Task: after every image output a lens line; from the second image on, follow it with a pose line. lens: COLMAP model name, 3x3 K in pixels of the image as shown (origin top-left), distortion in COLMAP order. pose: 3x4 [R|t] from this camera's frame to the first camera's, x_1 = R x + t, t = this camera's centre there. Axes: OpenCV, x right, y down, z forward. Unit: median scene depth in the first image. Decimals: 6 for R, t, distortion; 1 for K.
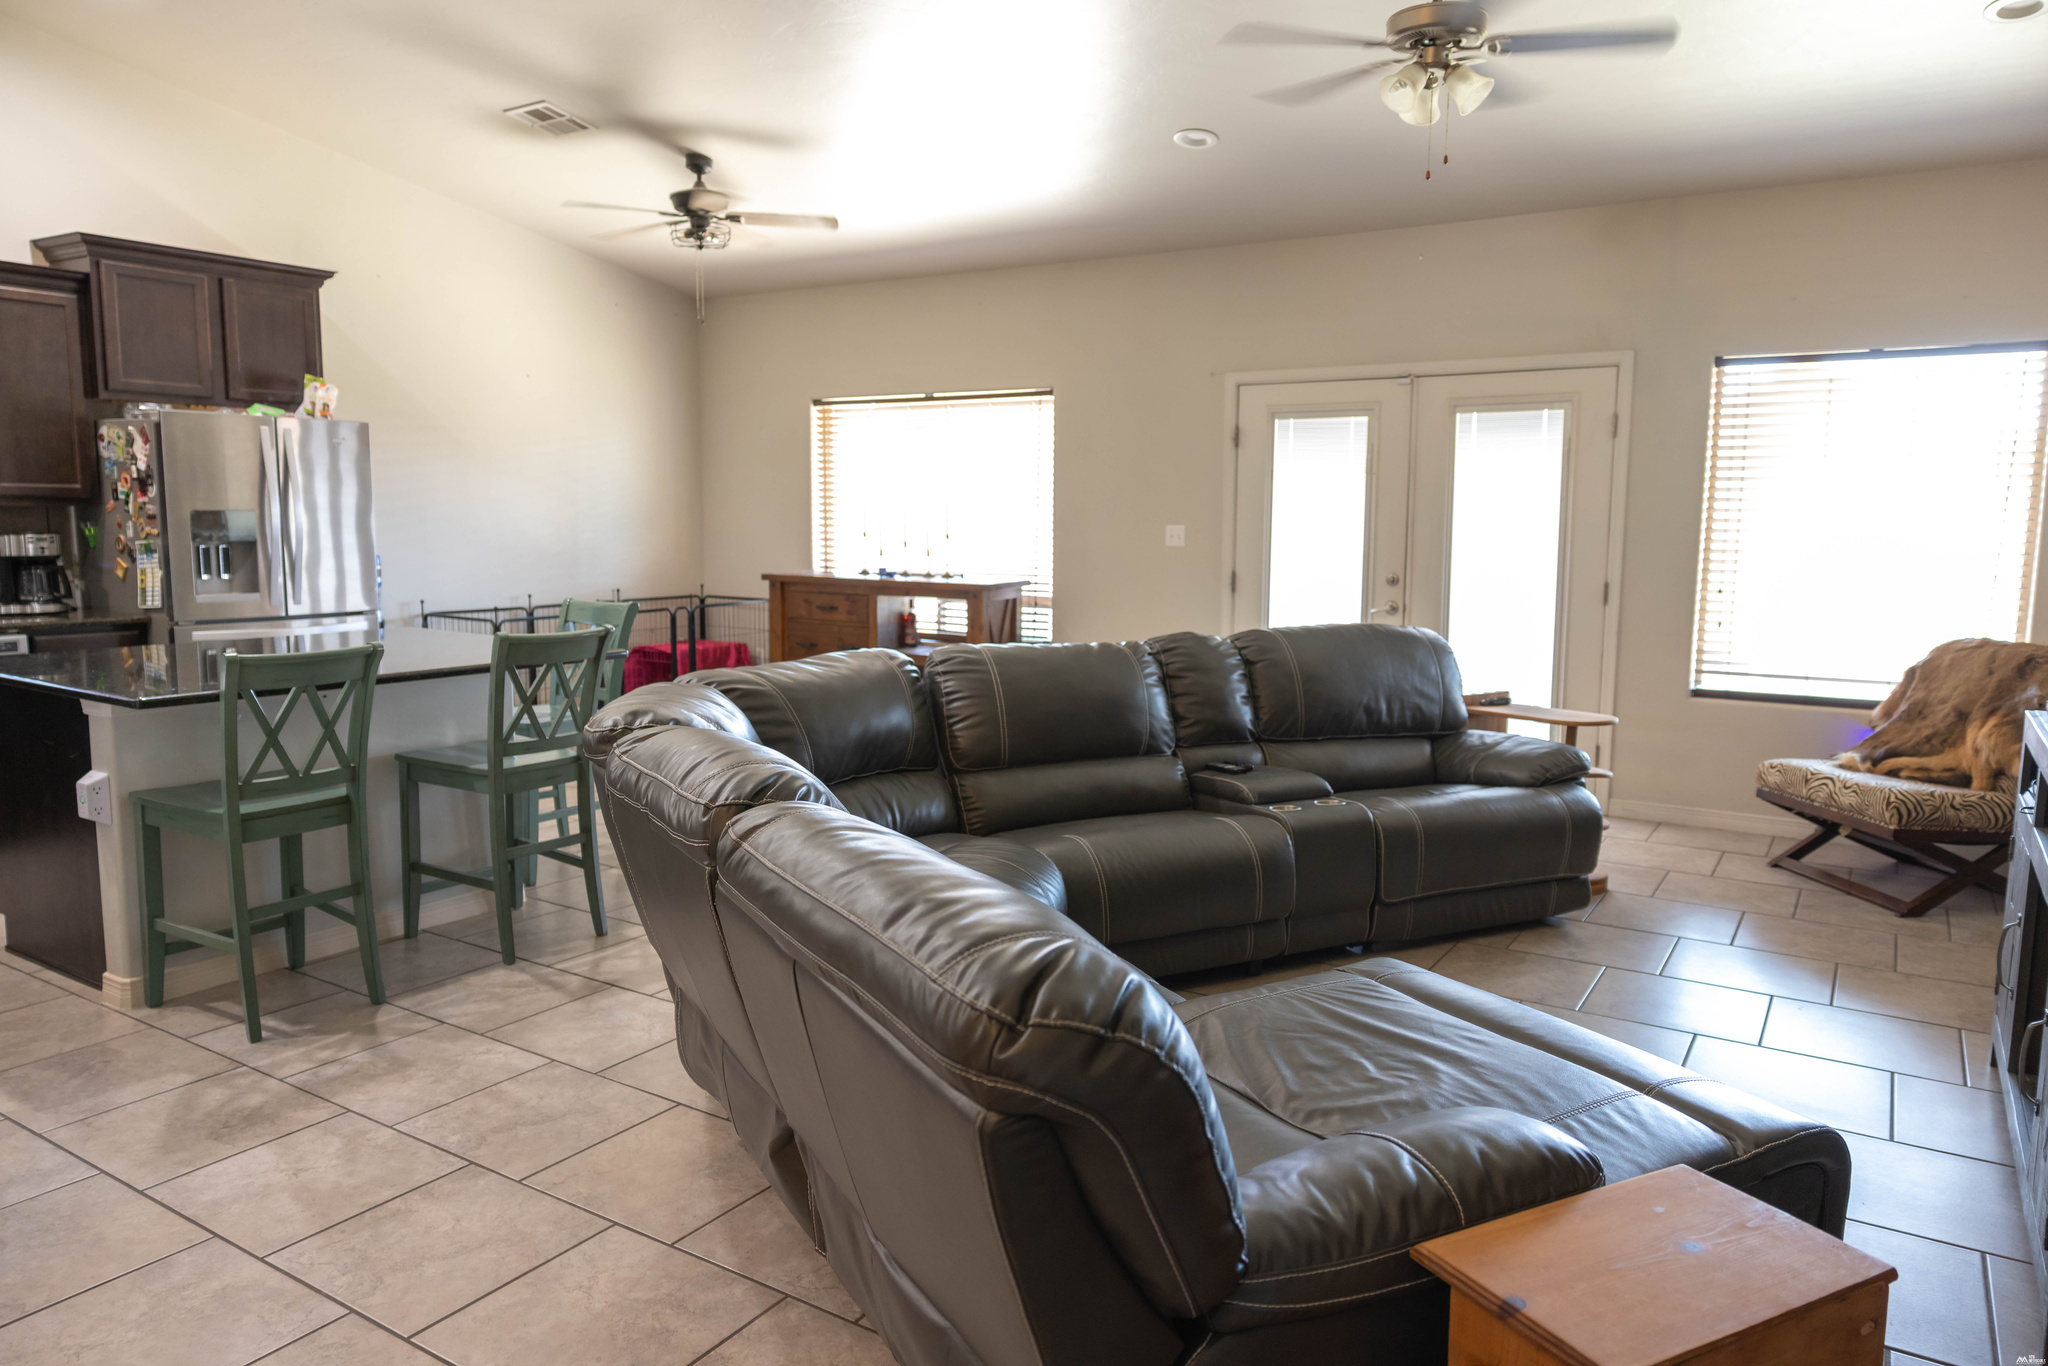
lens RADIAL K [[1374.3, 0, 1032.4], [0, 1374.3, 684.7], [0, 0, 1]] dist [0.006371, 0.005644]
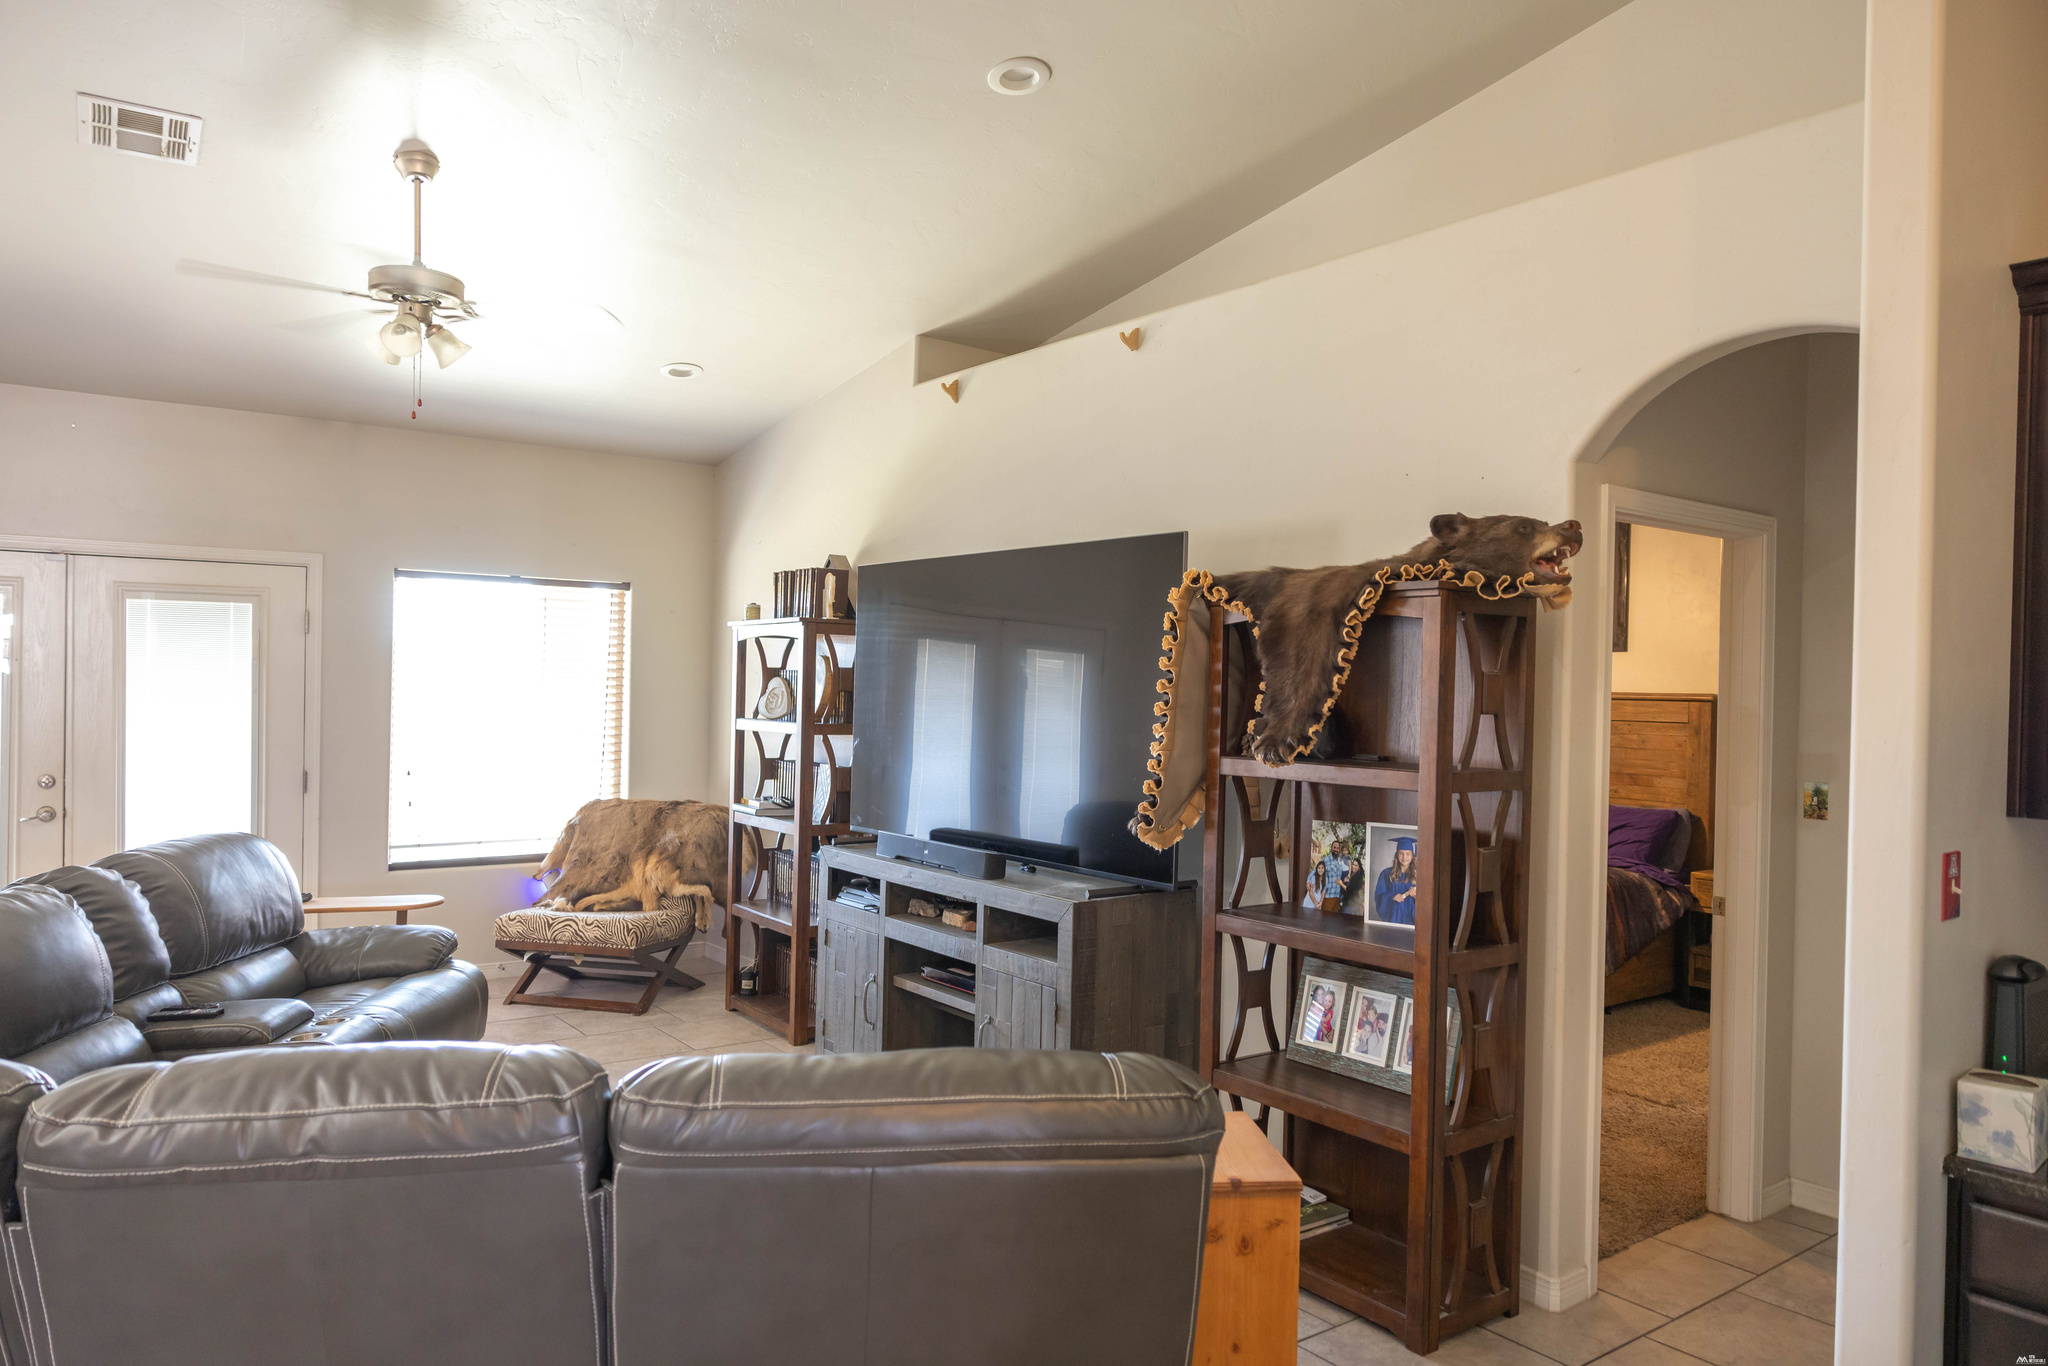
lens RADIAL K [[1374.3, 0, 1018.1], [0, 1374.3, 690.7], [0, 0, 1]] dist [0.006371, 0.005644]
pose [[0.365163, -0.004349, 0.930933, -0.418367], [0.102301, 0.994120, -0.035484, -0.050867], [-0.925306, 0.108193, 0.363461, 0.140478]]
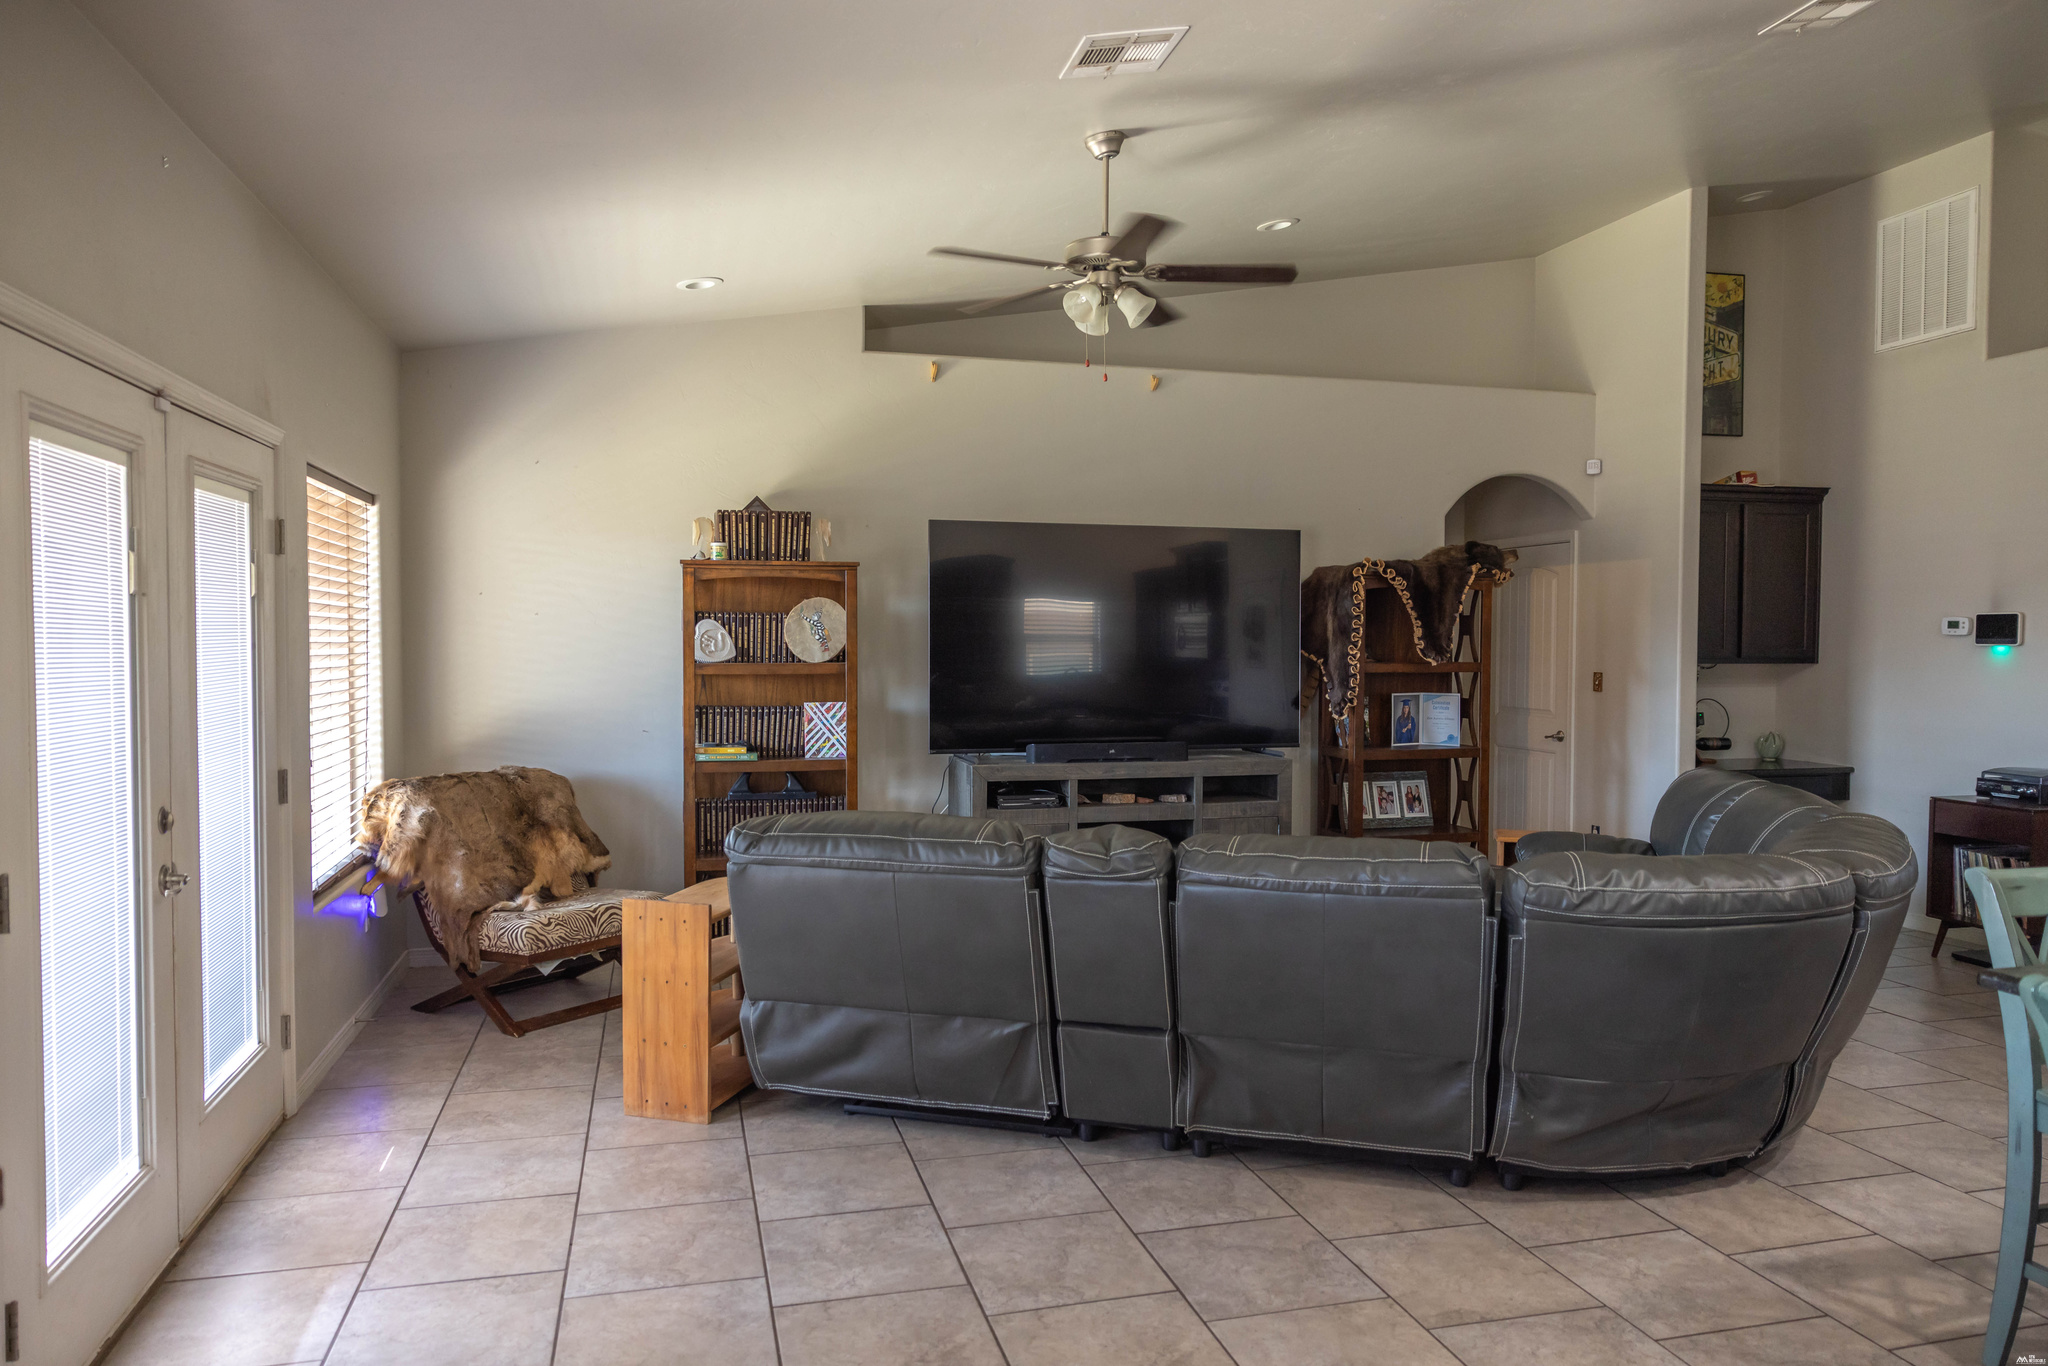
lens RADIAL K [[1374.3, 0, 1024.3], [0, 1374.3, 675.9], [0, 0, 1]] dist [0.006371, 0.005644]
pose [[-0.735299, -0.029143, 0.677115, -0.348526], [0.077547, 0.988896, 0.126773, -0.208172], [-0.673291, 0.145725, -0.724875, 1.464497]]
